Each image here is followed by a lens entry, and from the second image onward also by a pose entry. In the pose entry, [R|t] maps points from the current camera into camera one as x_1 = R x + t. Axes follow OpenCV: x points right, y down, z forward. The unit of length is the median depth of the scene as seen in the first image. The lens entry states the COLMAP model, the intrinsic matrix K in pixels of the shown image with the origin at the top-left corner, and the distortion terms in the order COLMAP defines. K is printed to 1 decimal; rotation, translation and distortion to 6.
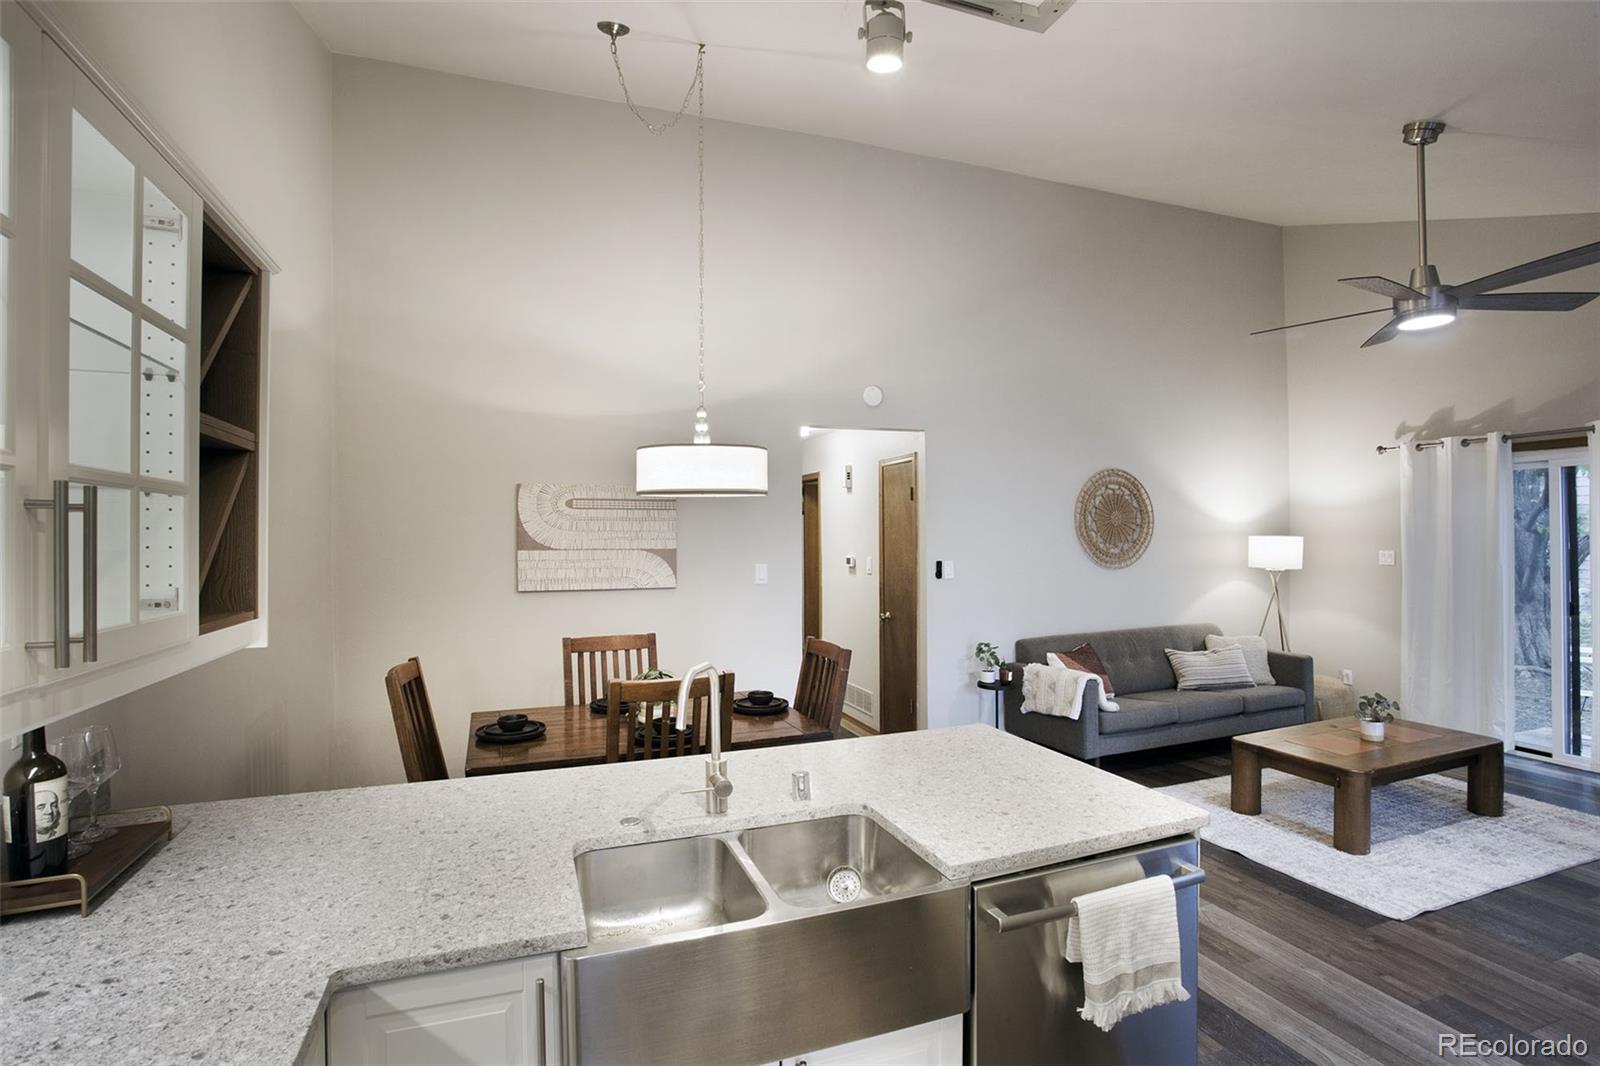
lens RADIAL K [[780.0, 0, 804.2], [0, 780.0, 536.5], [0, 0, 1]] dist [-0.052784, 0.020699]
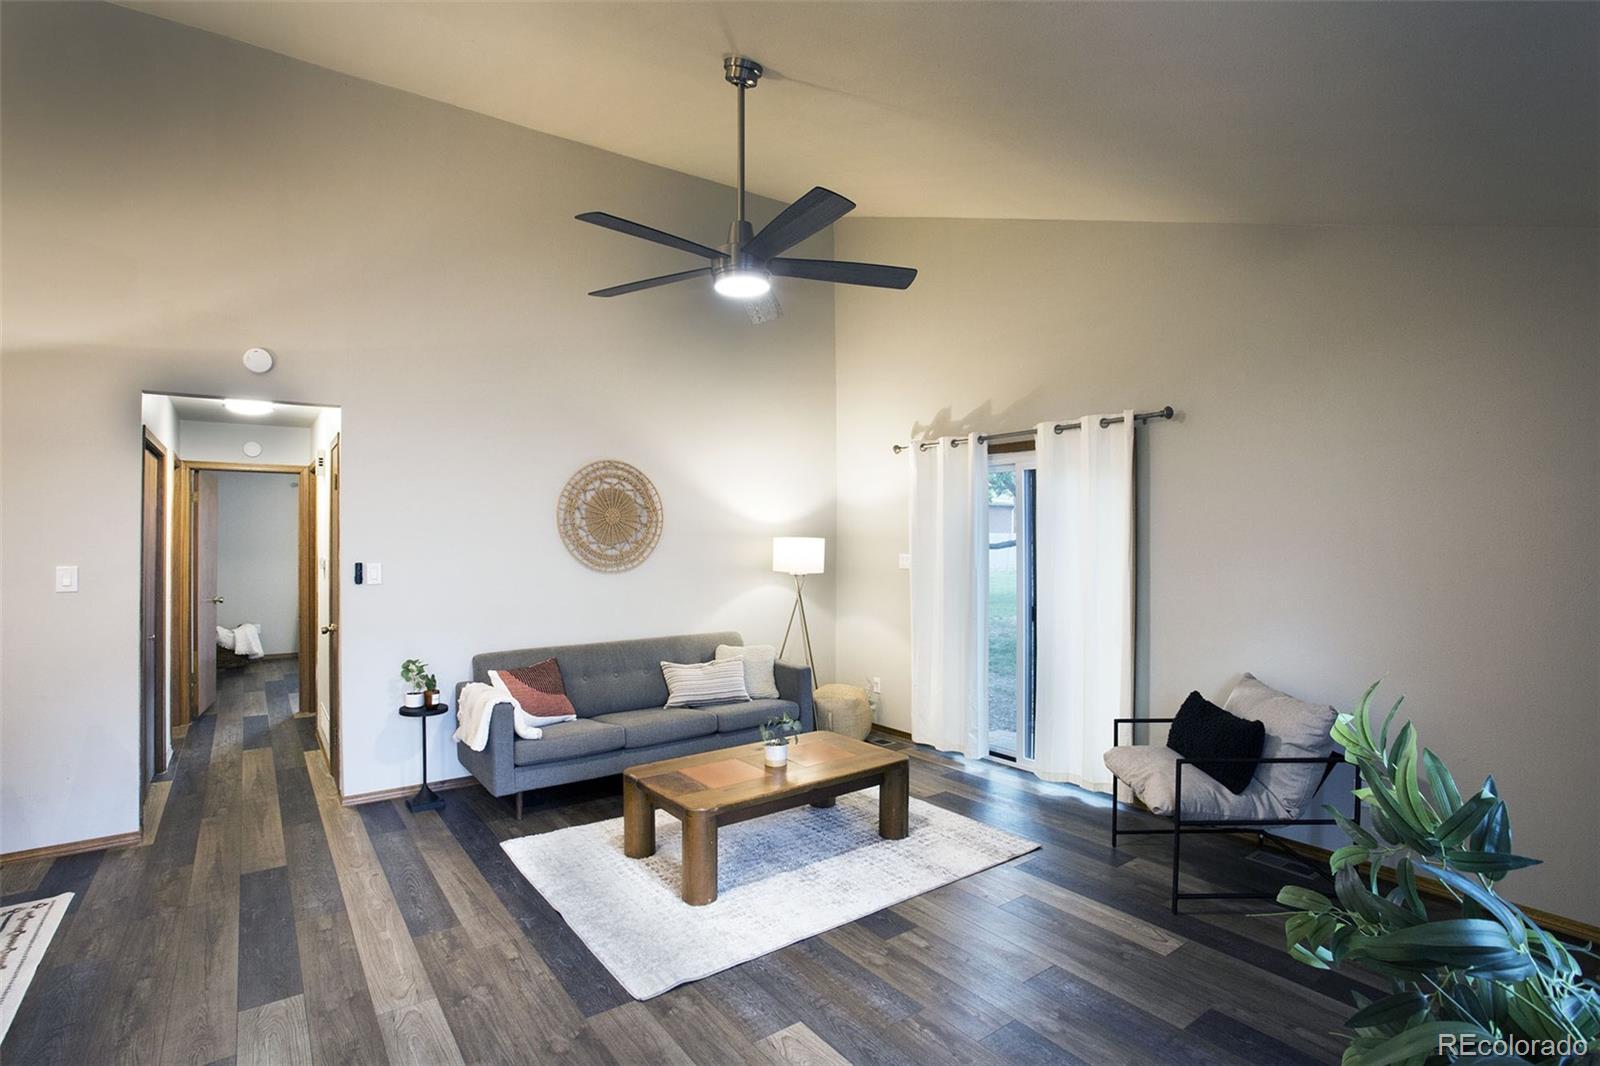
lens RADIAL K [[780.0, 0, 802.9], [0, 780.0, 541.3], [0, 0, 1]] dist [-0.052784, 0.020699]
pose [[0.964804, 0.008918, 0.262817, 0.419404], [-0.009778, 0.999950, 0.001968, 0.001961], [-0.262786, -0.004468, 0.964844, 0.085338]]
